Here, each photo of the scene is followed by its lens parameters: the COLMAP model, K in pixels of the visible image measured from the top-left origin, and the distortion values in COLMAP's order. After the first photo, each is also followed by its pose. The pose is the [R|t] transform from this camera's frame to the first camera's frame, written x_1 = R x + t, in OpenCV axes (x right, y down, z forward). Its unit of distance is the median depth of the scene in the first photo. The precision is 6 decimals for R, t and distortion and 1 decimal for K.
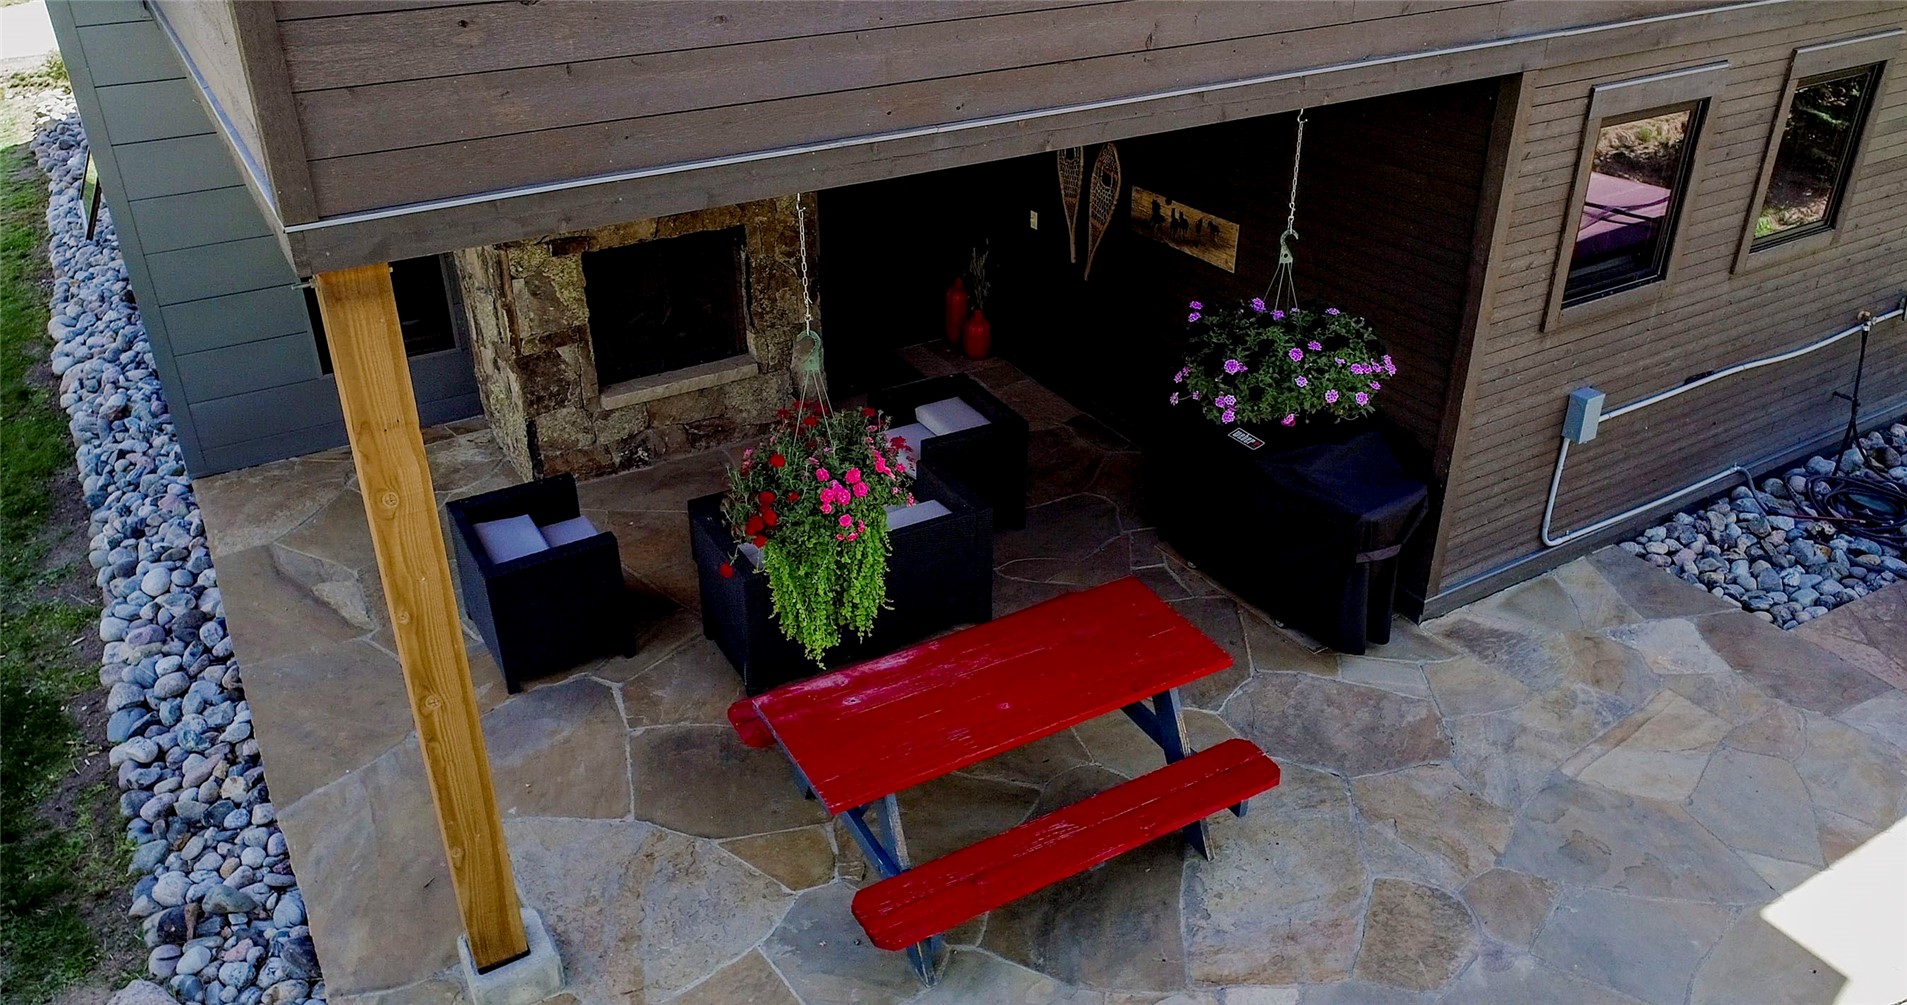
lens RADIAL K [[1384.7, 0, 953.5], [0, 1384.7, 502.5], [0, 0, 1]] dist [-0.011223, 0.001271]
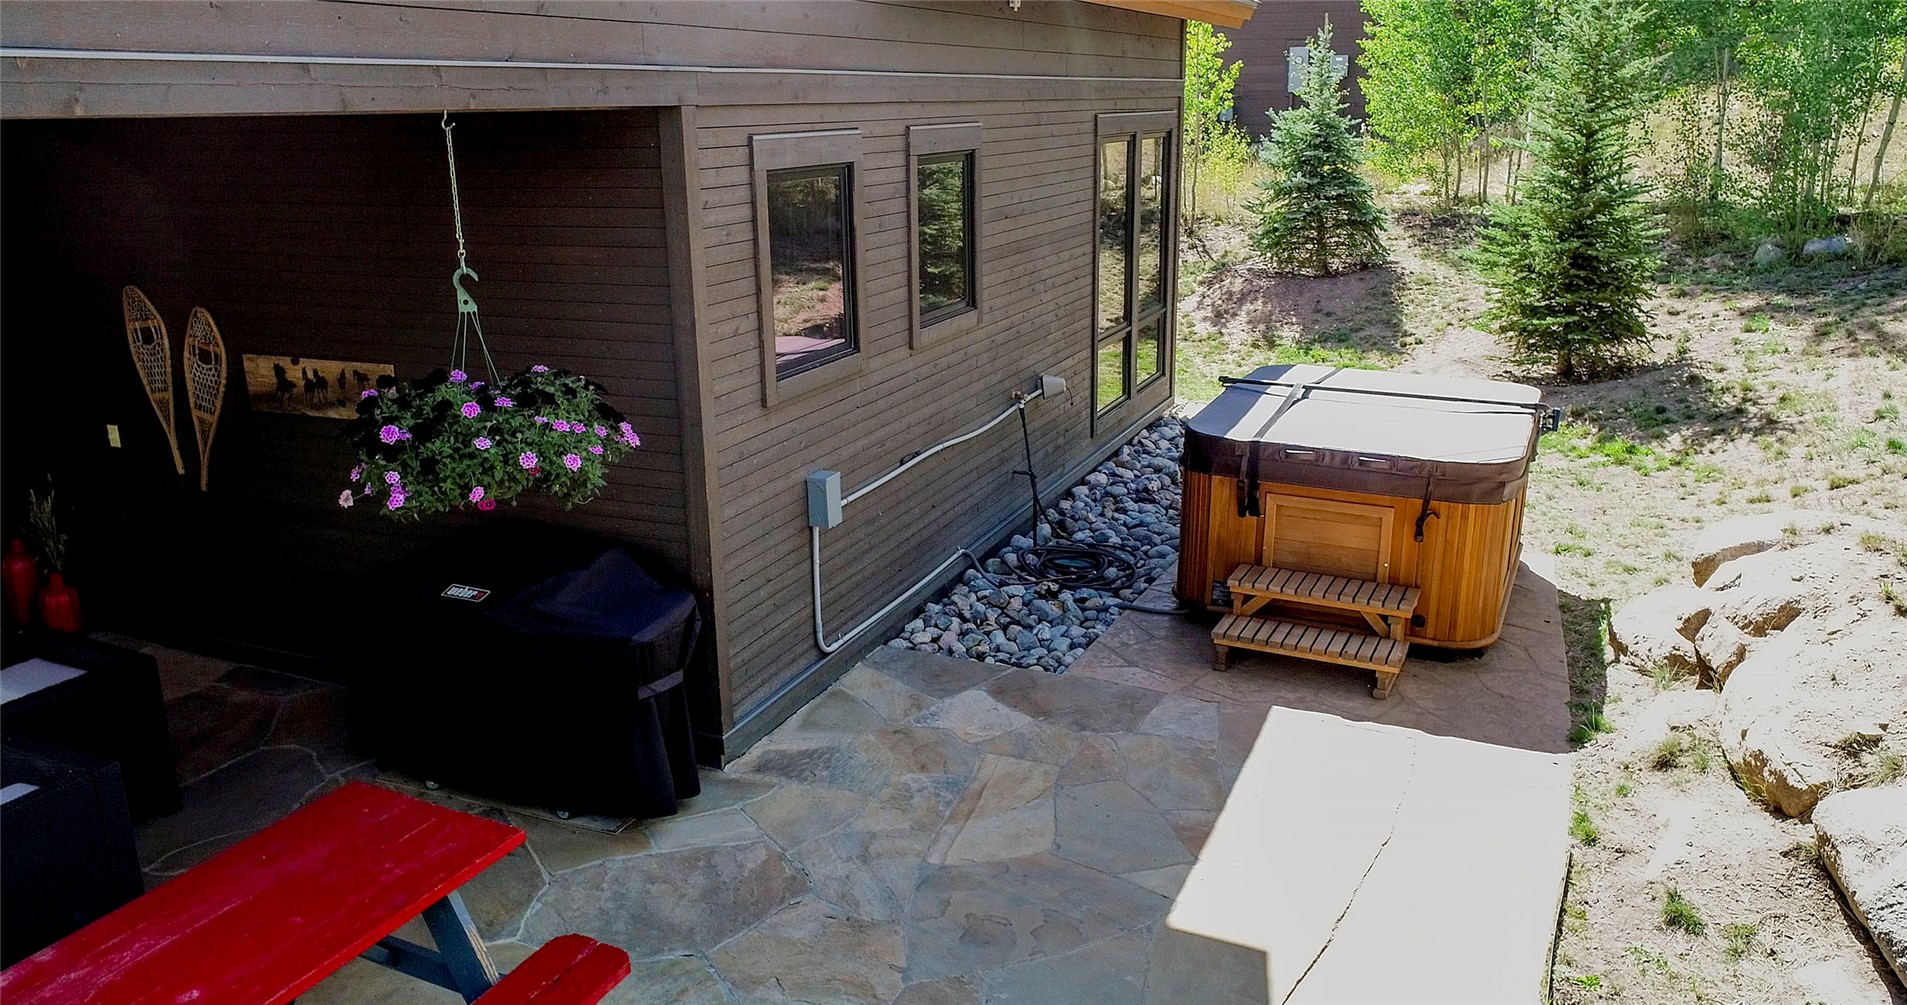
lens RADIAL K [[1384.7, 0, 953.5], [0, 1384.7, 502.5], [0, 0, 1]] dist [-0.011223, 0.001271]
pose [[0.814085, -0.167512, 0.556063, 0.007030], [0.288321, 0.947740, -0.136603, 0.087409], [-0.504120, 0.271531, 0.819838, 0.183683]]
